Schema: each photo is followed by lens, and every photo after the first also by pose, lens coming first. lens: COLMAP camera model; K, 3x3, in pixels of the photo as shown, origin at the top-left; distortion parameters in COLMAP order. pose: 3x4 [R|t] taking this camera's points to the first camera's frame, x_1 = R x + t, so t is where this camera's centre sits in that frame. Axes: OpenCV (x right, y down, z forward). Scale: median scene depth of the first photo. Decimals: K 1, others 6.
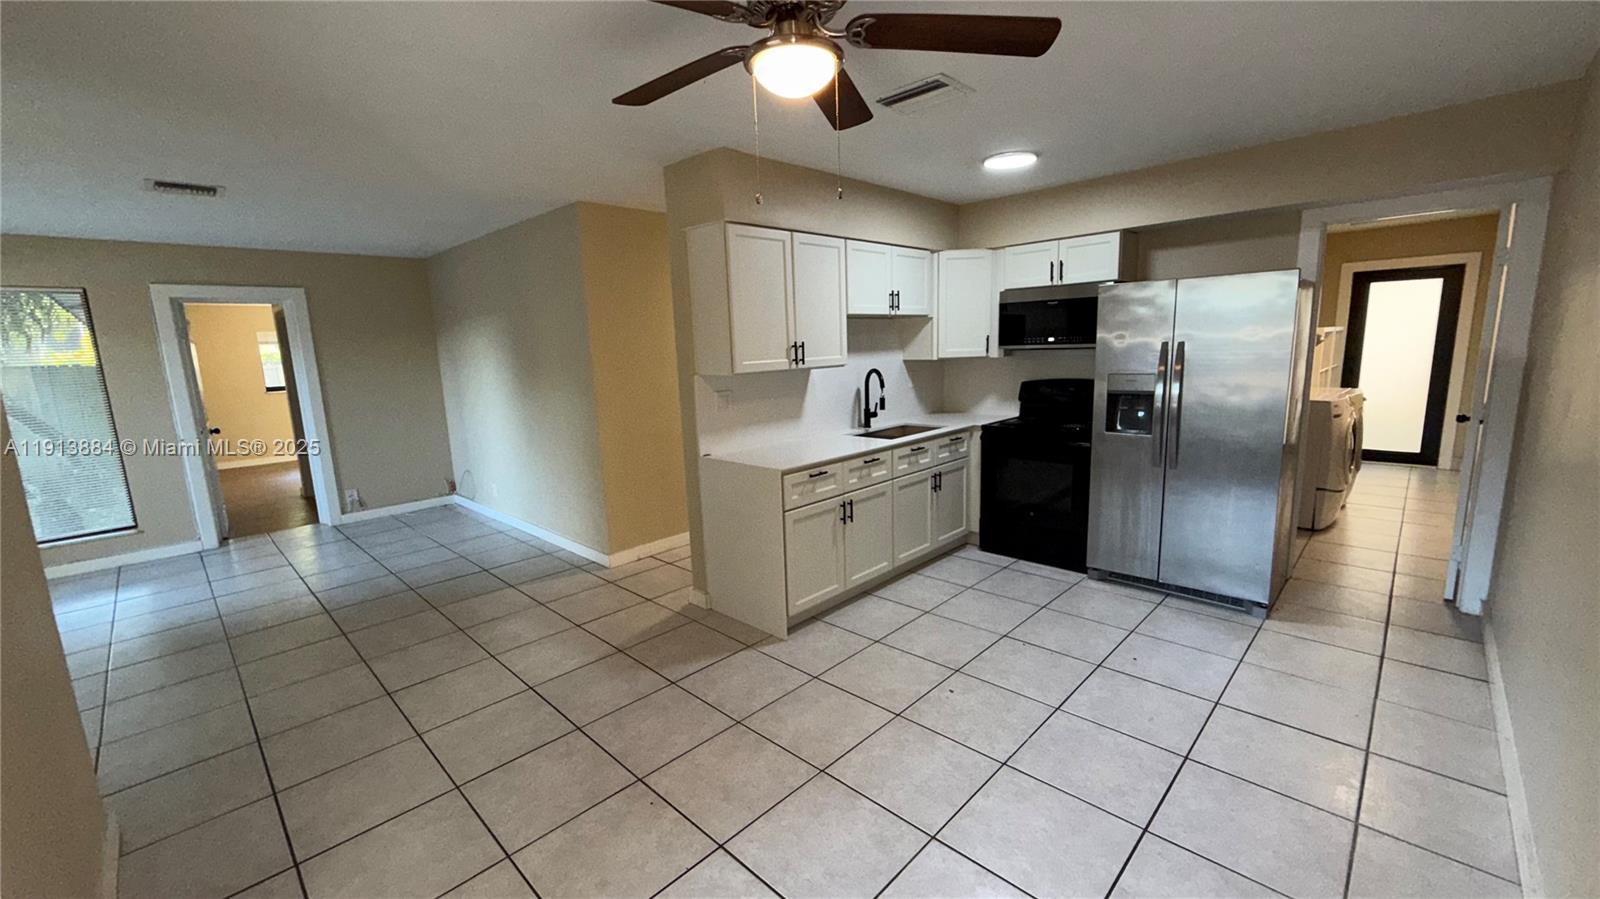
lens RADIAL K [[637.3, 0, 797.2], [0, 637.3, 452.3], [0, 0, 1]] dist [0.000174, 0.000247]
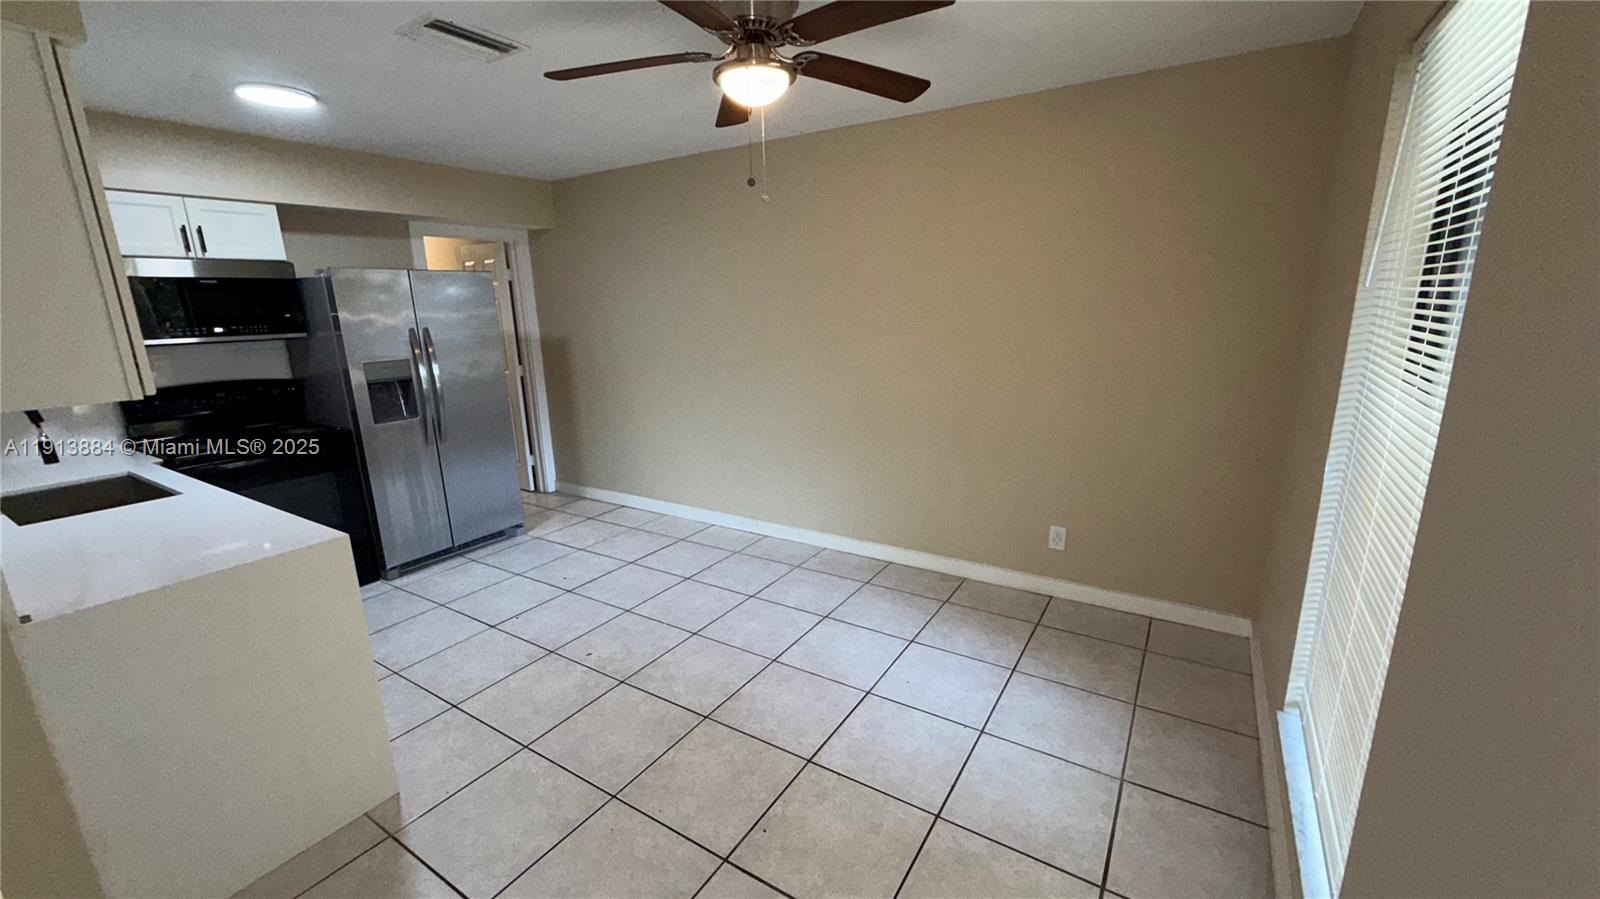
lens RADIAL K [[637.3, 0, 797.2], [0, 637.3, 452.3], [0, 0, 1]] dist [0.000174, 0.000247]
pose [[-0.203863, -0.187795, 0.960819, -0.514013], [0.198195, 0.953191, 0.228356, -0.076097], [-0.958728, 0.236983, -0.157100, 0.501701]]
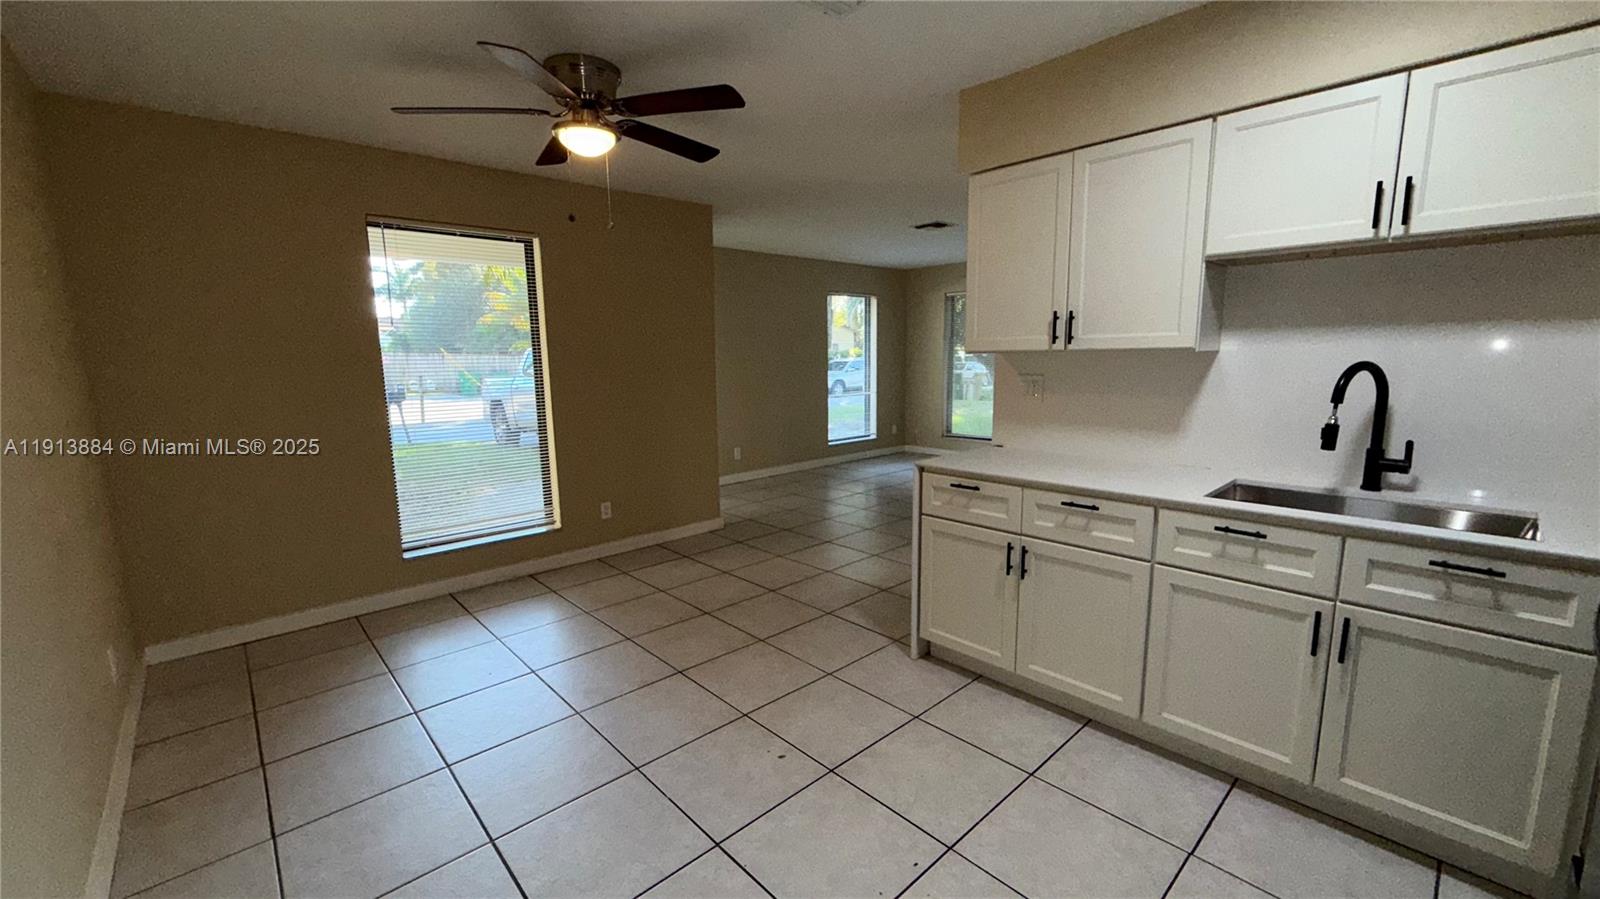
lens RADIAL K [[637.3, 0, 797.2], [0, 637.3, 452.3], [0, 0, 1]] dist [0.000174, 0.000247]
pose [[-0.047154, 0.190227, -0.980607, 0.626087], [-0.154630, 0.968475, 0.195309, -0.098816], [0.986846, 0.160841, -0.016253, 0.643433]]
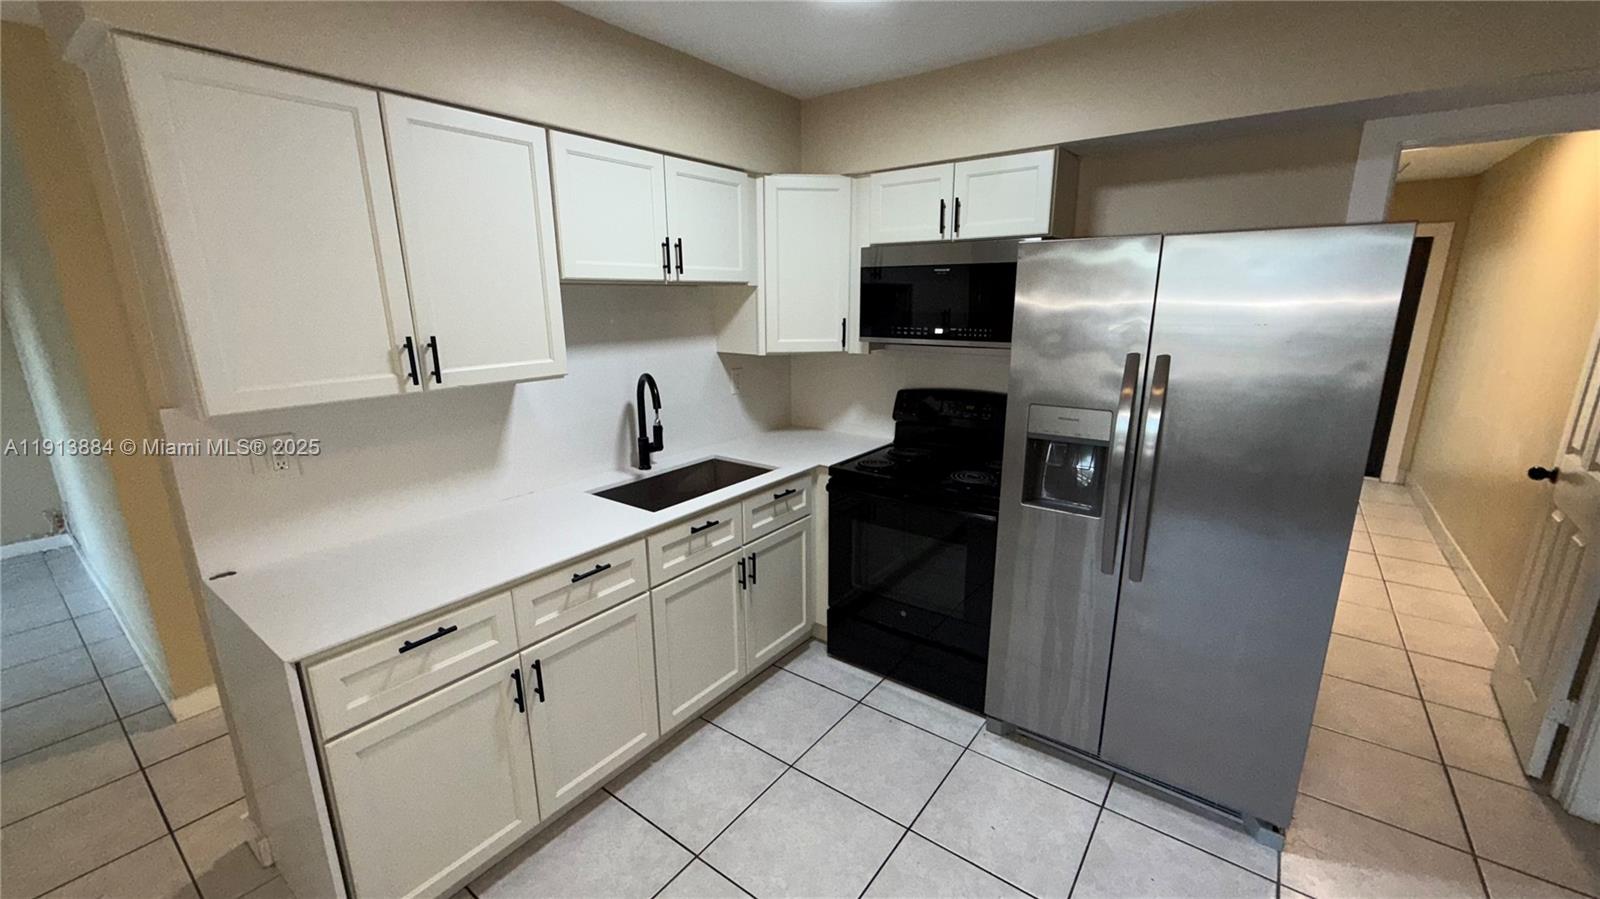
lens RADIAL K [[637.3, 0, 797.2], [0, 637.3, 452.3], [0, 0, 1]] dist [0.000174, 0.000247]
pose [[0.991051, -0.003324, 0.133442, 0.186661], [-0.005845, 0.997650, 0.068262, -0.104337], [-0.133355, -0.068431, 0.988703, 0.417471]]
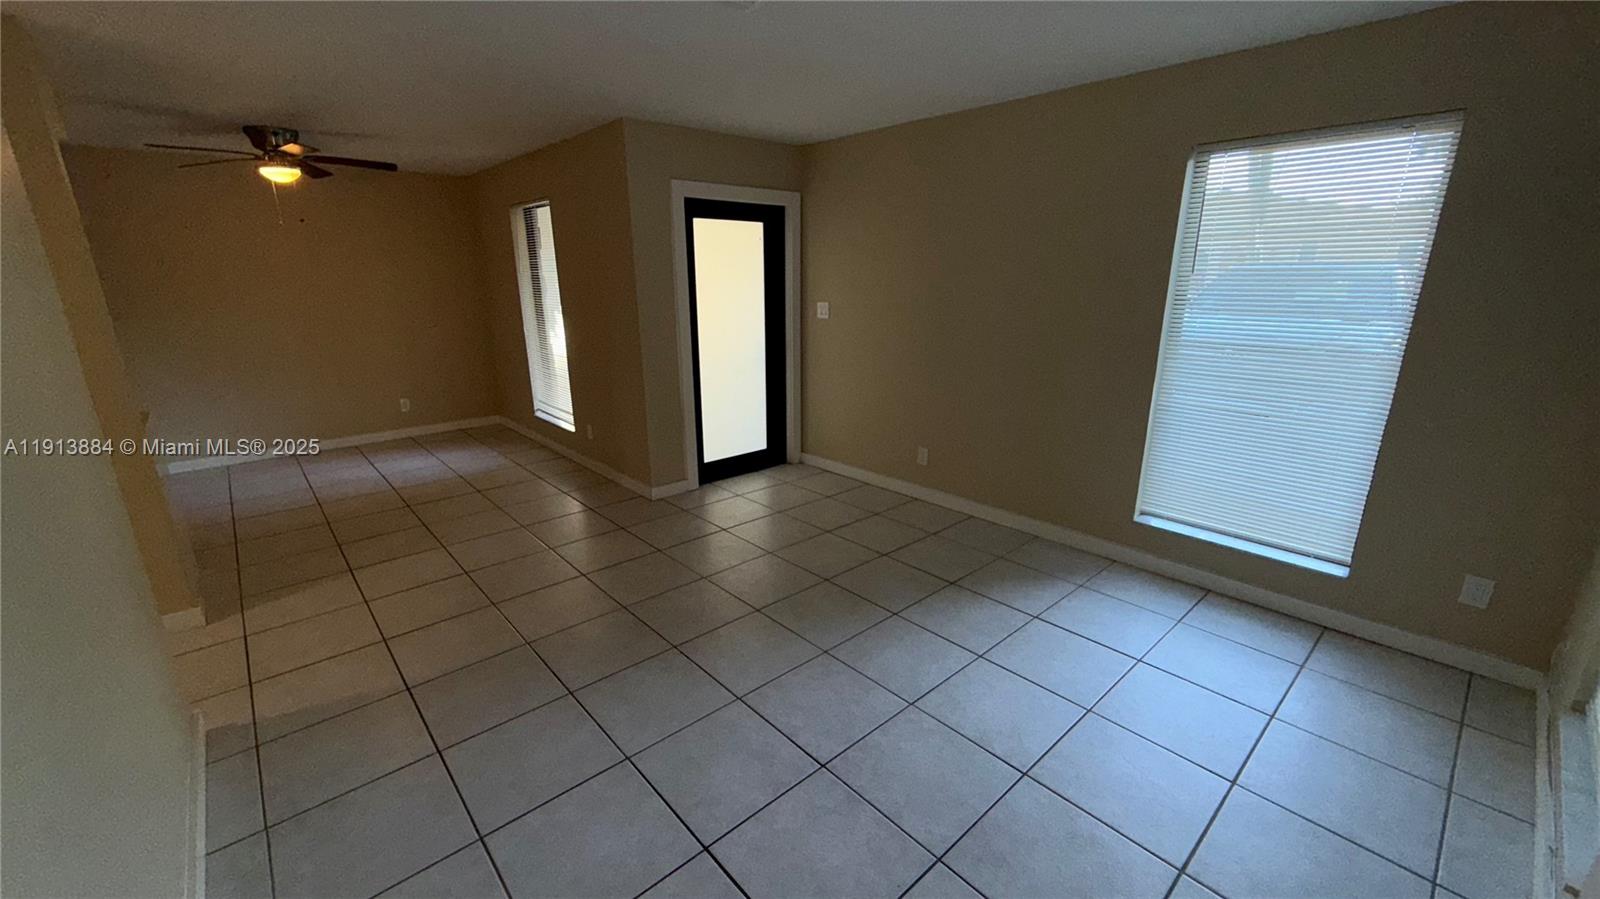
lens RADIAL K [[637.3, 0, 797.2], [0, 637.3, 452.3], [0, 0, 1]] dist [0.000174, 0.000247]
pose [[-0.996657, 0.026371, 0.077330, -0.875484], [0.057483, 0.898925, 0.434315, -0.230011], [-0.058061, 0.437308, -0.897436, 1.436304]]
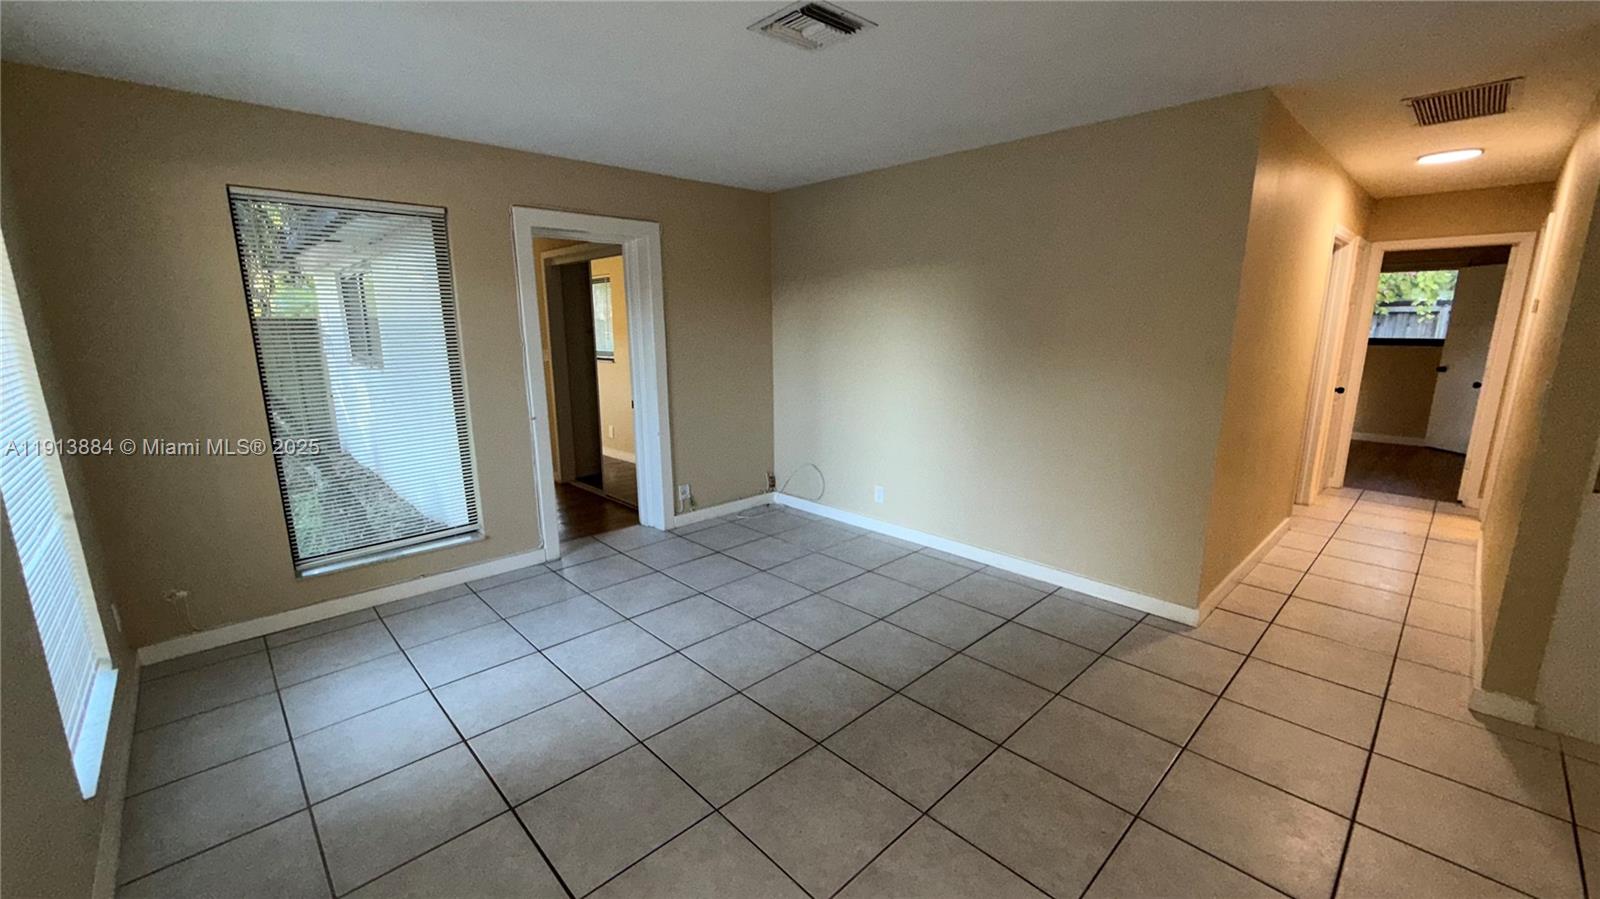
lens RADIAL K [[637.3, 0, 797.2], [0, 637.3, 452.3], [0, 0, 1]] dist [0.000174, 0.000247]
pose [[0.998841, 0.039097, -0.028059, -0.778674], [-0.038103, 0.998656, 0.035125, -0.021467], [0.029395, -0.034015, 0.998989, 0.310541]]
